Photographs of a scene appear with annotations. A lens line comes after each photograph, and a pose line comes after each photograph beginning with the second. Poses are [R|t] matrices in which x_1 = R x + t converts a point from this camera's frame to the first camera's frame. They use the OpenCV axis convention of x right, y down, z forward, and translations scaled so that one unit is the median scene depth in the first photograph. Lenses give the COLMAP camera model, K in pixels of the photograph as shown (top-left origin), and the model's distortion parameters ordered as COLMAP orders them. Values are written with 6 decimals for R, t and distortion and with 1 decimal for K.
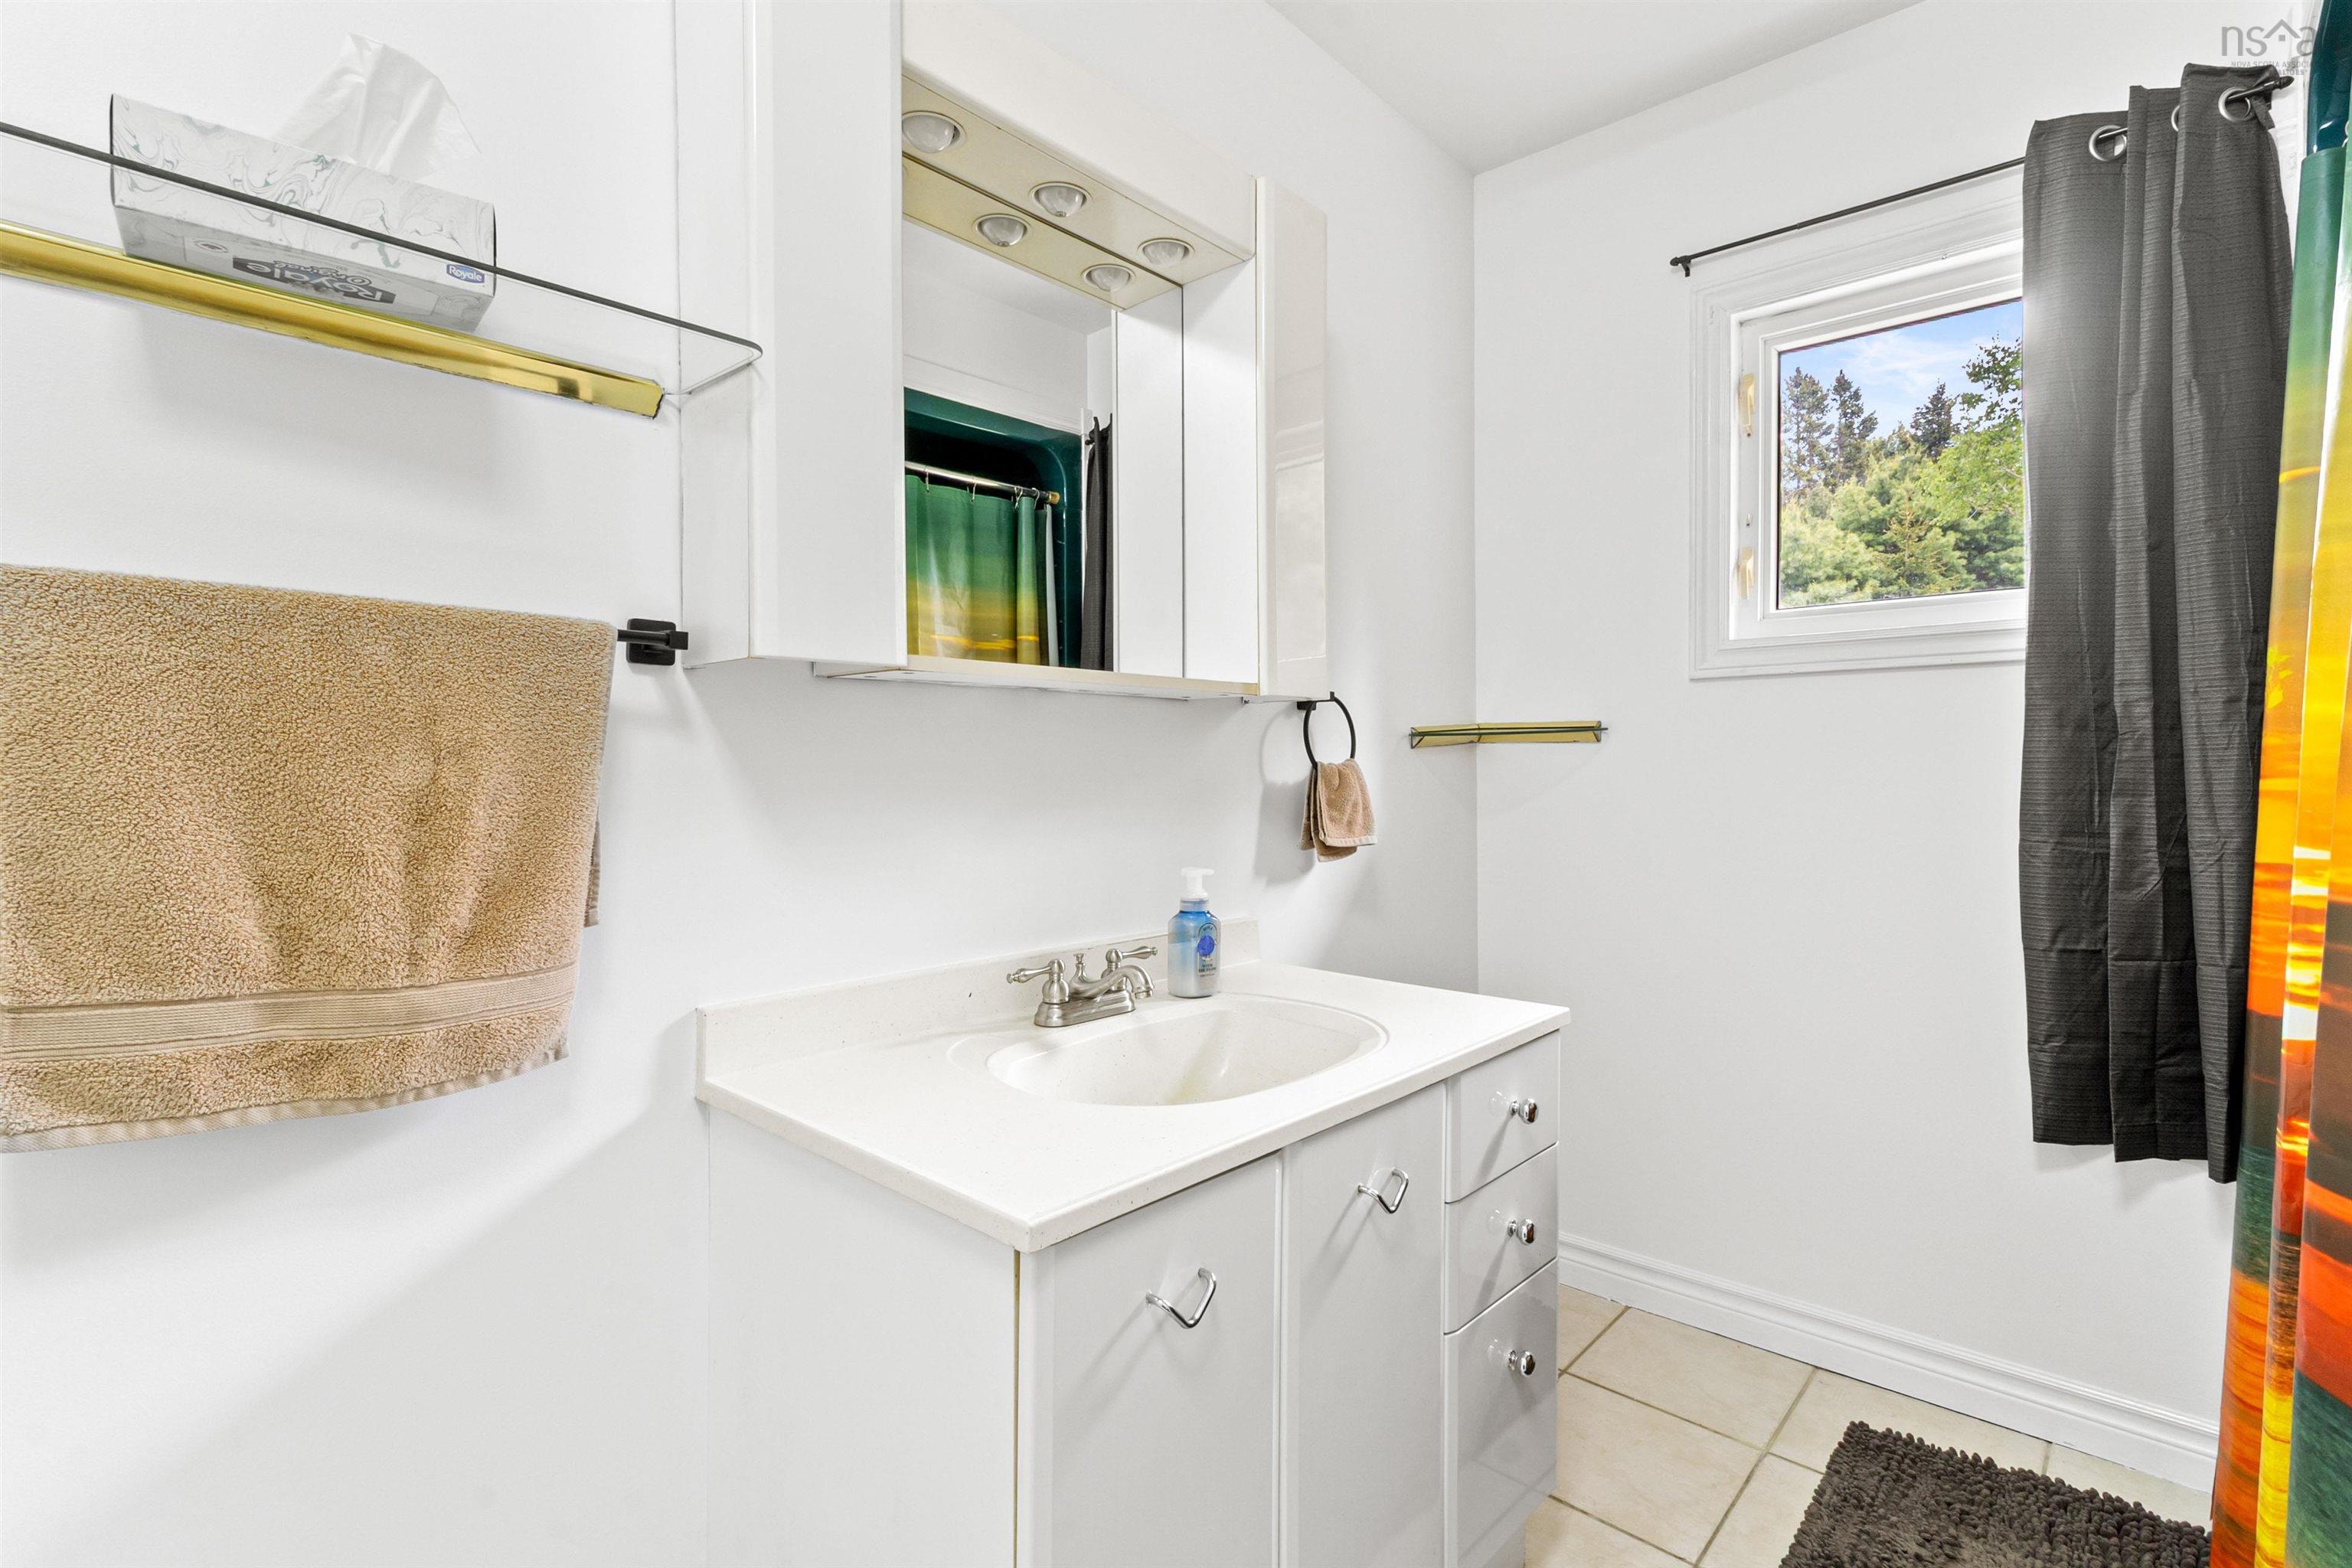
lens RADIAL K [[1086.4, 0, 1182.7], [0, 1086.4, 771.4], [0, 0, 1]] dist [-0.008634, 0.002893]
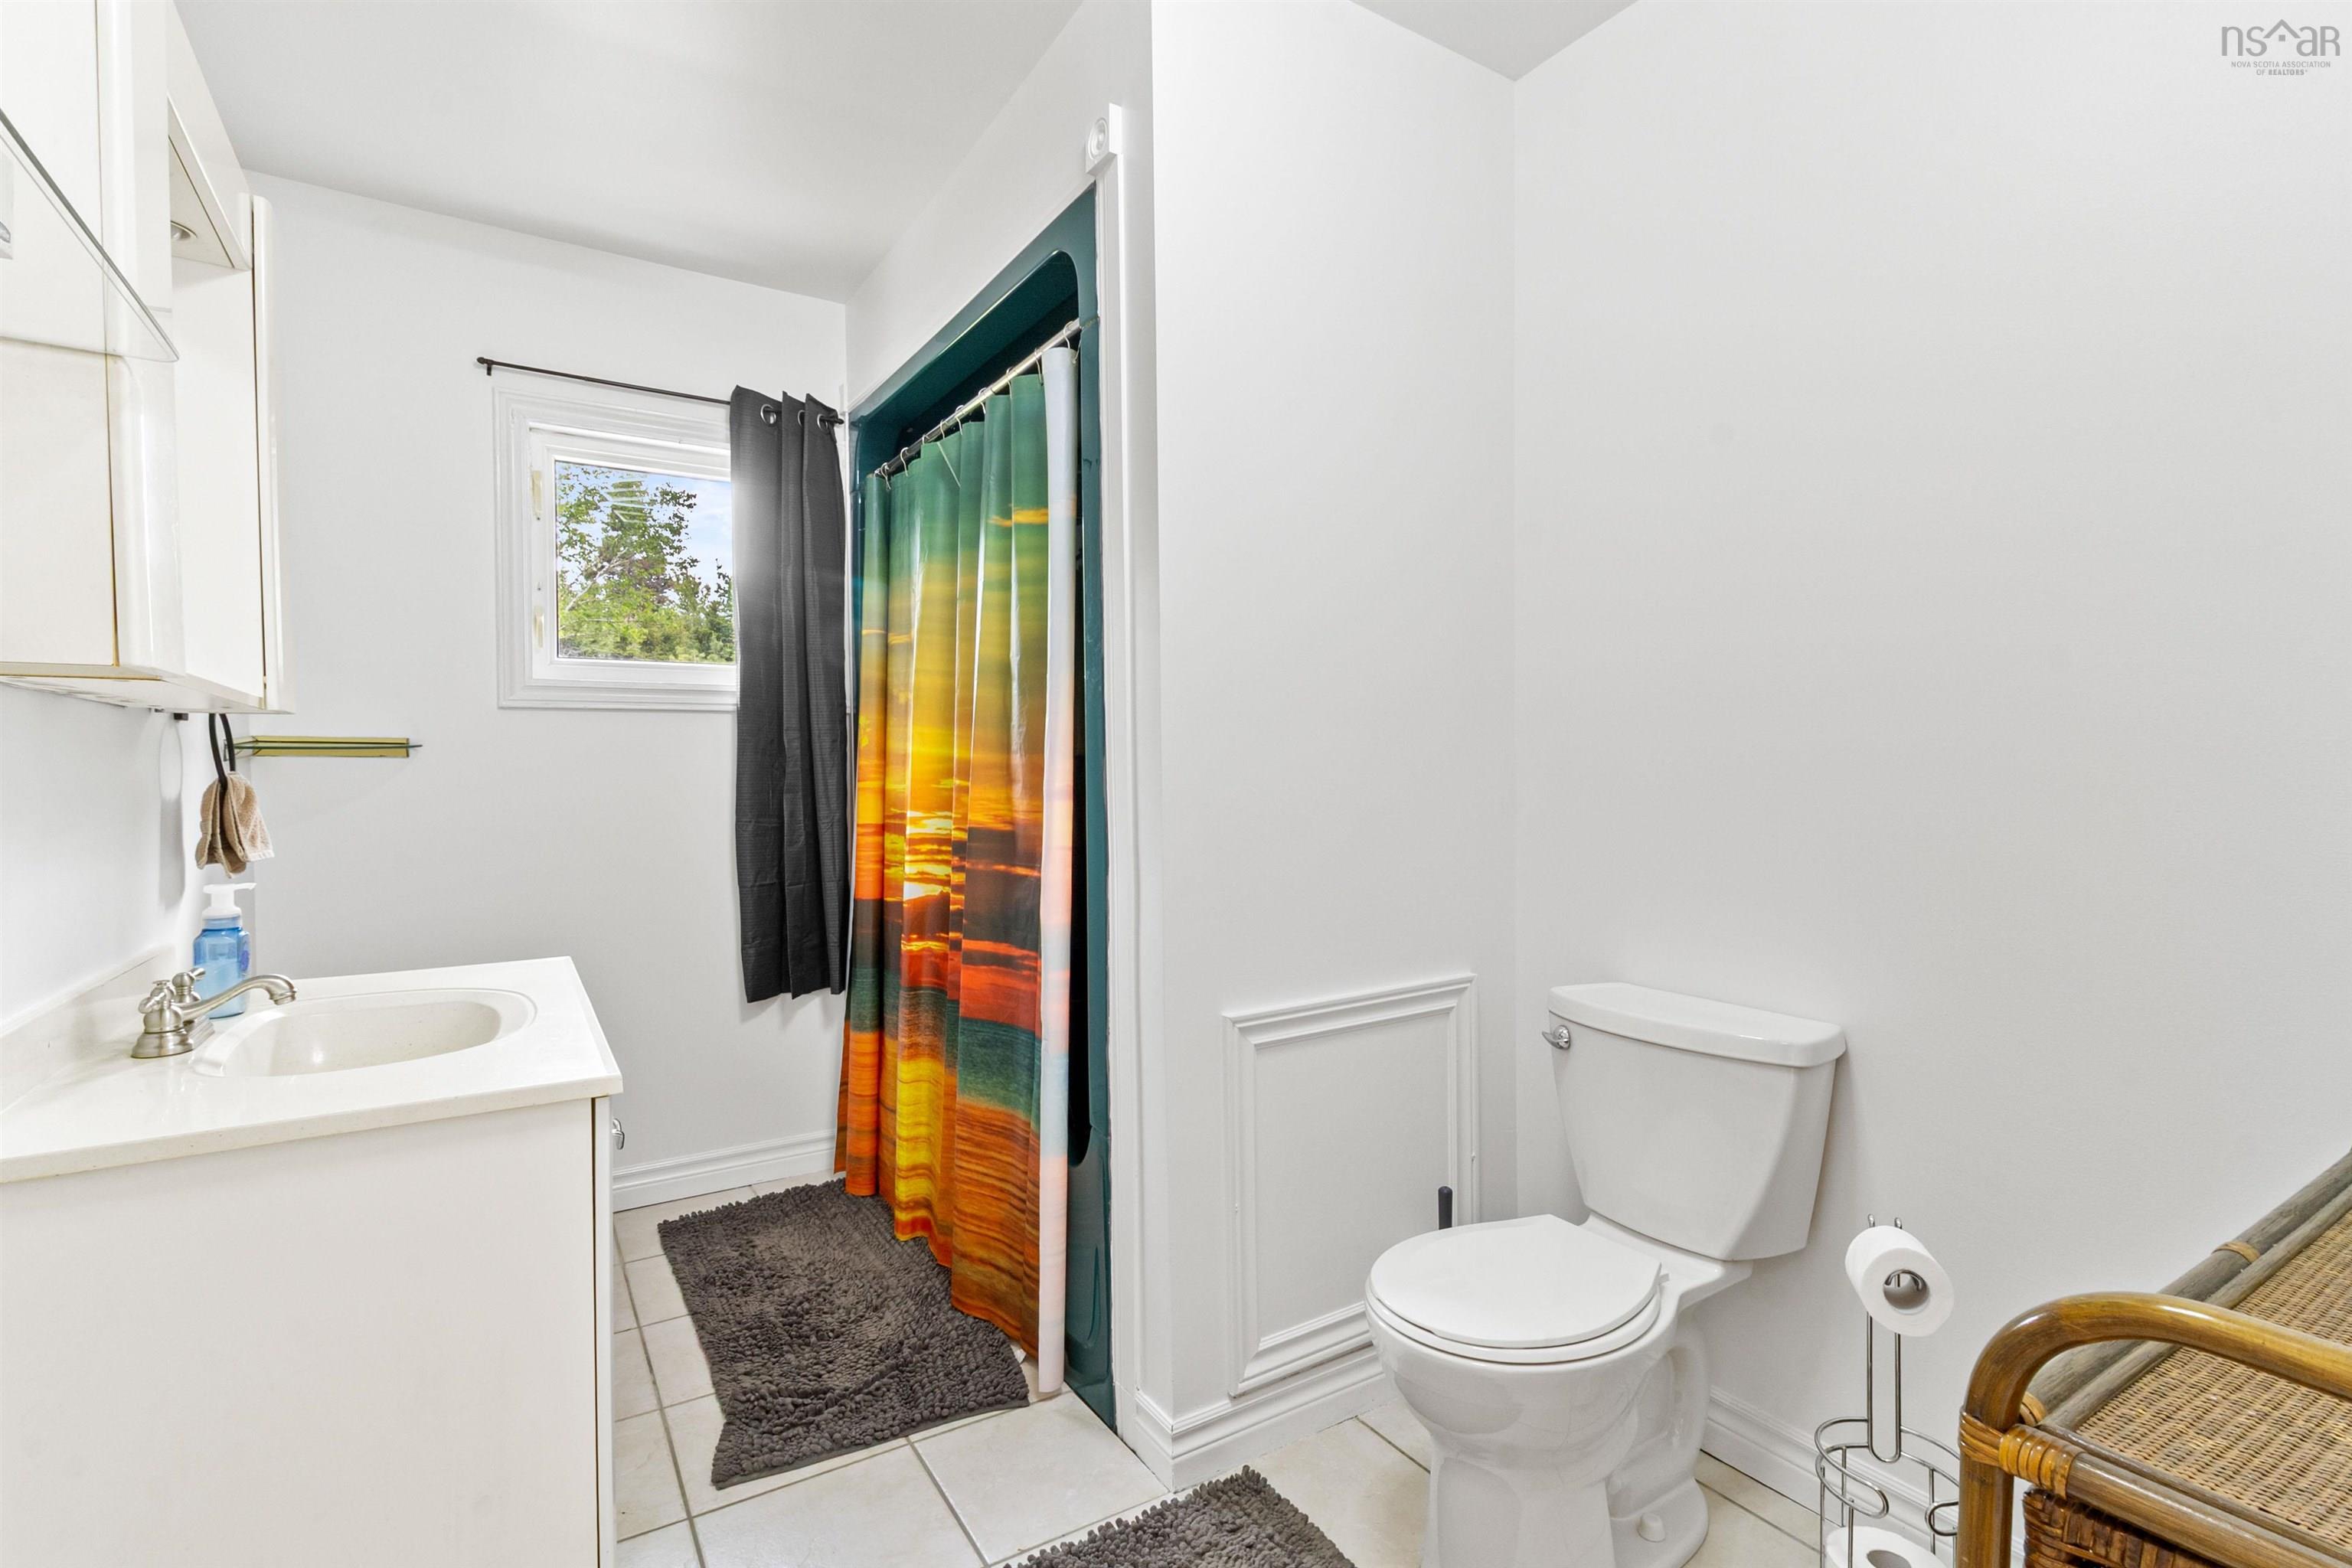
lens RADIAL K [[1086.4, 0, 1185.9], [0, 1086.4, 786.0], [0, 0, 1]] dist [-0.008634, 0.002893]
pose [[0.257565, -0.013315, 0.966169, -0.648934], [0.013824, 0.999853, 0.010094, 0.002738], [-0.966162, 0.010756, 0.257711, -0.080812]]
